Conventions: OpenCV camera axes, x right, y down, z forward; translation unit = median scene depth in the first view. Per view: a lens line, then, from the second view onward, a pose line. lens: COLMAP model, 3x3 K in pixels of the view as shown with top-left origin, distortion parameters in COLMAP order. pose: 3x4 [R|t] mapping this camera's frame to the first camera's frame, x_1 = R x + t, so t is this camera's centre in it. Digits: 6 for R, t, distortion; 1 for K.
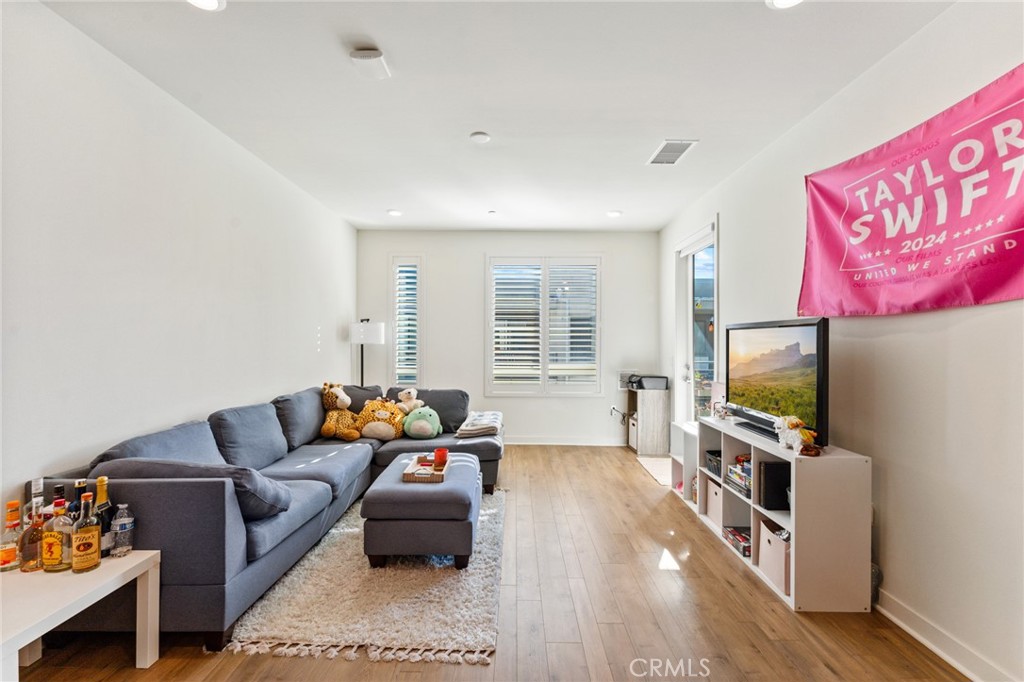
lens RADIAL K [[416.1, 0, 509.4], [0, 416.1, 346.5], [0, 0, 1]] dist [-0.008442, 0.002644]
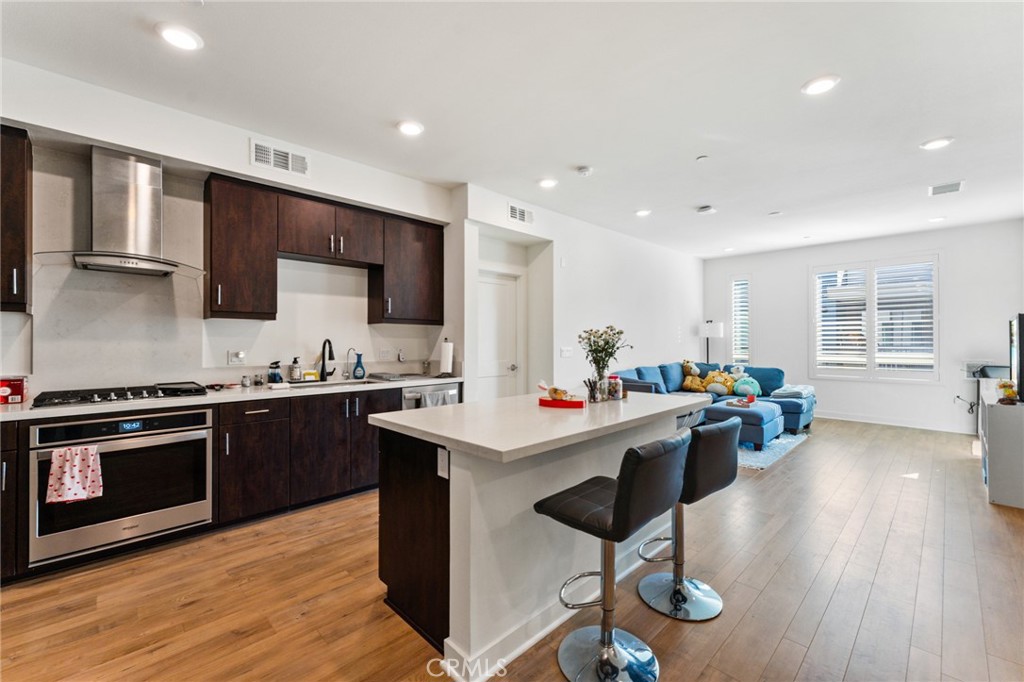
lens RADIAL K [[416.1, 0, 510.4], [0, 416.1, 341.3], [0, 0, 1]] dist [-0.008442, 0.002644]
pose [[0.701254, -0.003909, -0.712901, 0.349514], [0.000143, 0.999986, -0.005343, 0.025396], [0.712912, 0.003645, 0.701244, -0.904952]]
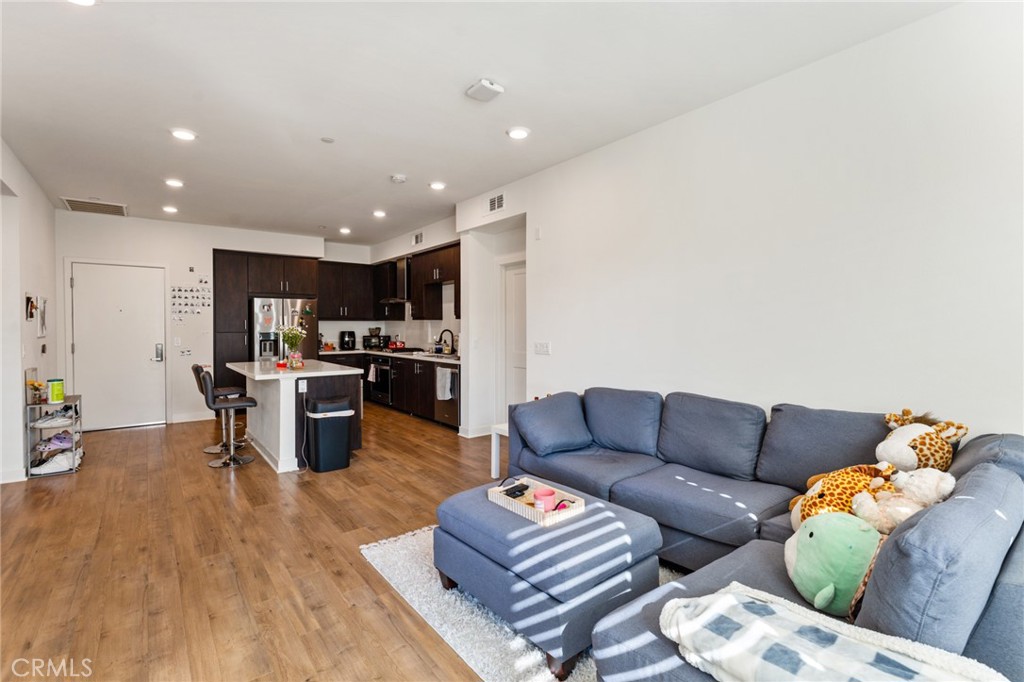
lens RADIAL K [[468.5, 0, 513.9], [0, 468.5, 334.4], [0, 0, 1]] dist [-0.005823, -0.000729]
pose [[-0.774943, 0.008374, -0.631975, 0.305380], [-0.003888, 0.999830, 0.018015, -0.006313], [0.632019, 0.016418, -0.774779, 1.422314]]
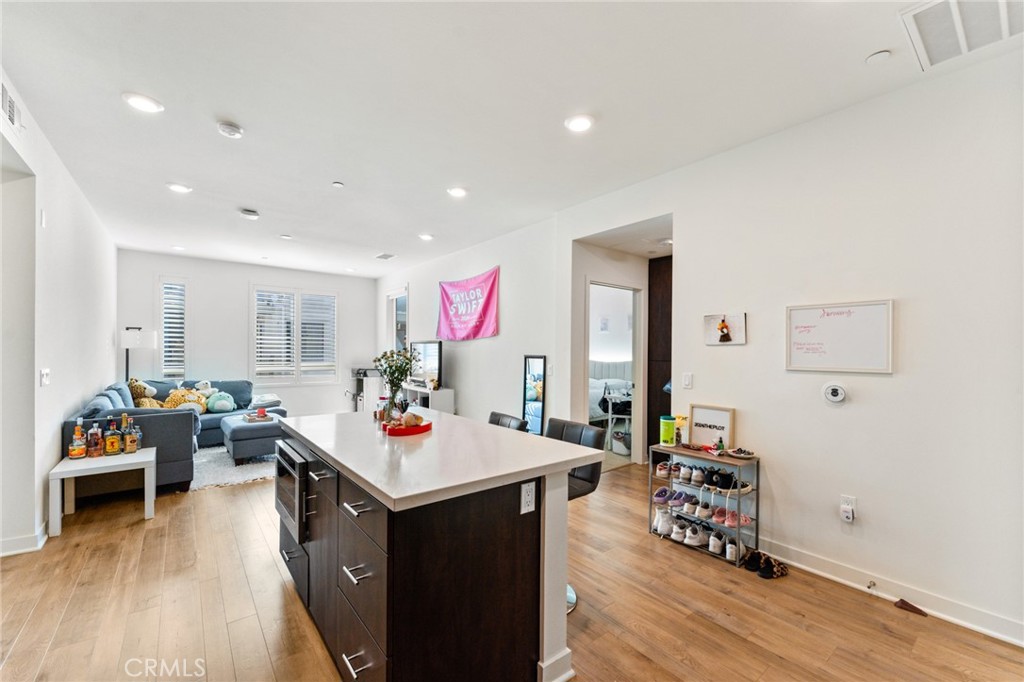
lens RADIAL K [[416.1, 0, 509.4], [0, 416.1, 353.5], [0, 0, 1]] dist [-0.008442, 0.002644]
pose [[0.778191, -0.001704, 0.628025, -0.421694], [-0.002873, 0.999976, 0.006273, -0.002436], [-0.628021, -0.006686, 0.778167, -0.976349]]
